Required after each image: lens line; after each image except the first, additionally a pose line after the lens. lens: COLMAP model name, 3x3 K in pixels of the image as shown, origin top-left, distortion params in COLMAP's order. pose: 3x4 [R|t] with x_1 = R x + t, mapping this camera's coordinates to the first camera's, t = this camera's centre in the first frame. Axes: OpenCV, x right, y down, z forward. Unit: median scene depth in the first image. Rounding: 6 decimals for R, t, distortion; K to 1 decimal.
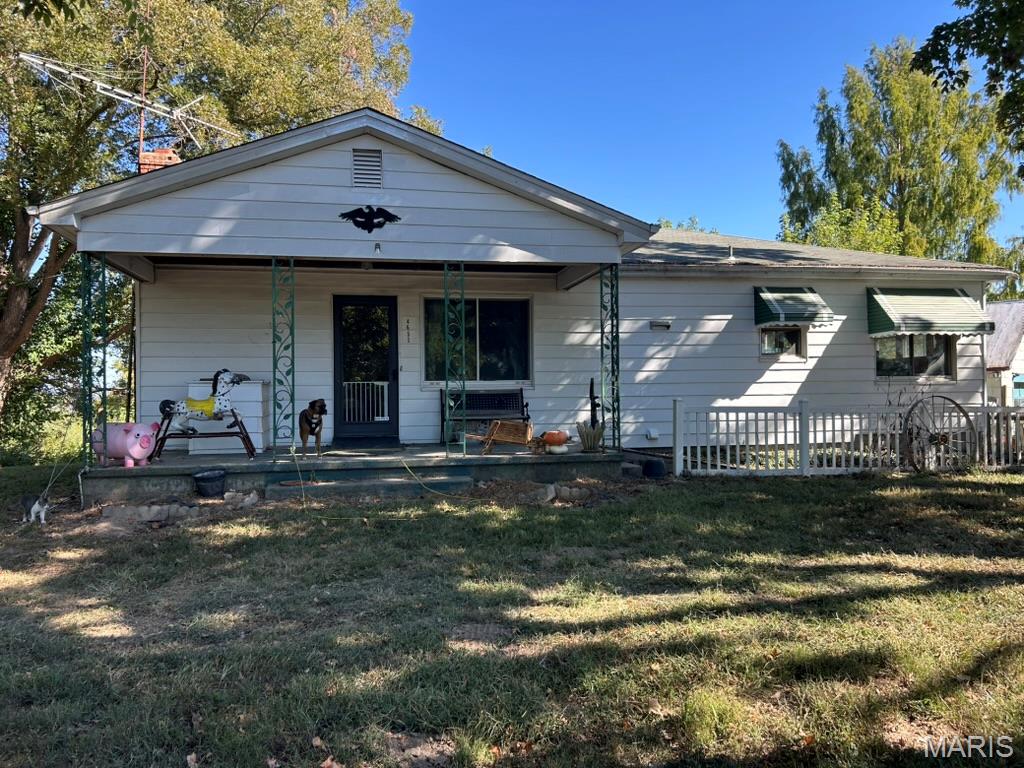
lens RADIAL K [[783.4, 0, 512.0], [0, 783.4, 384.0], [0, 0, 1]] dist [0.050270, -0.004730]
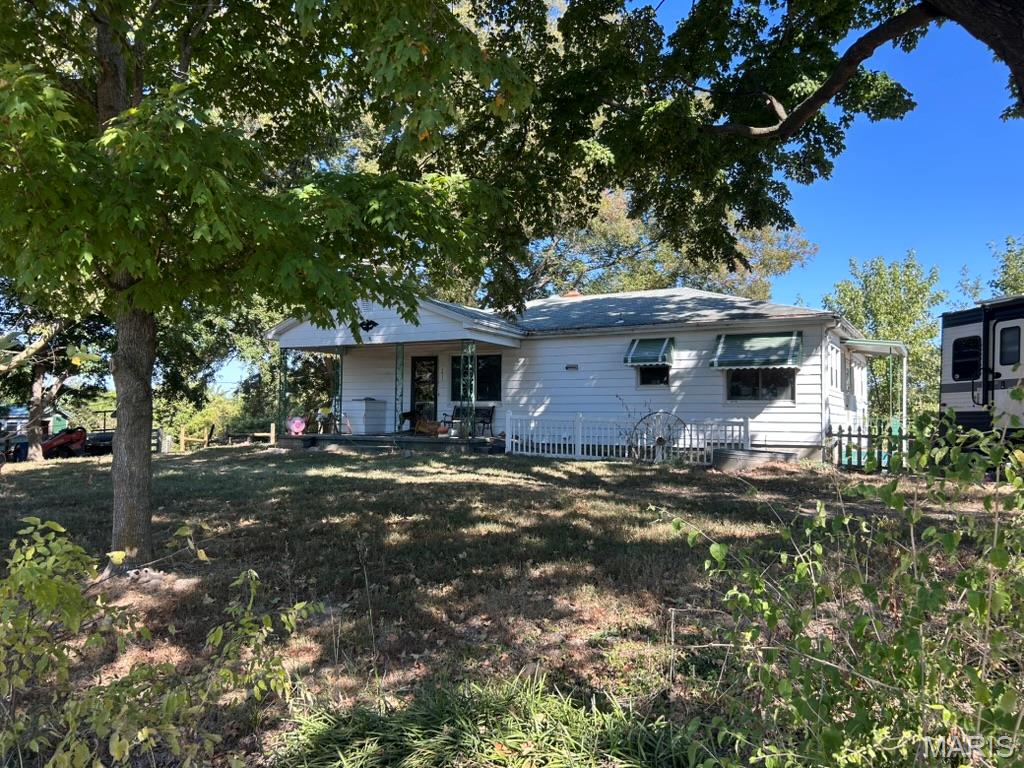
lens RADIAL K [[783.4, 0, 512.0], [0, 783.4, 384.0], [0, 0, 1]] dist [0.050270, -0.004730]
pose [[0.745676, -0.005249, -0.666288, 1.222966], [-0.008655, 0.999808, -0.017564, -0.012024], [0.666252, 0.018864, 0.745488, -0.268824]]
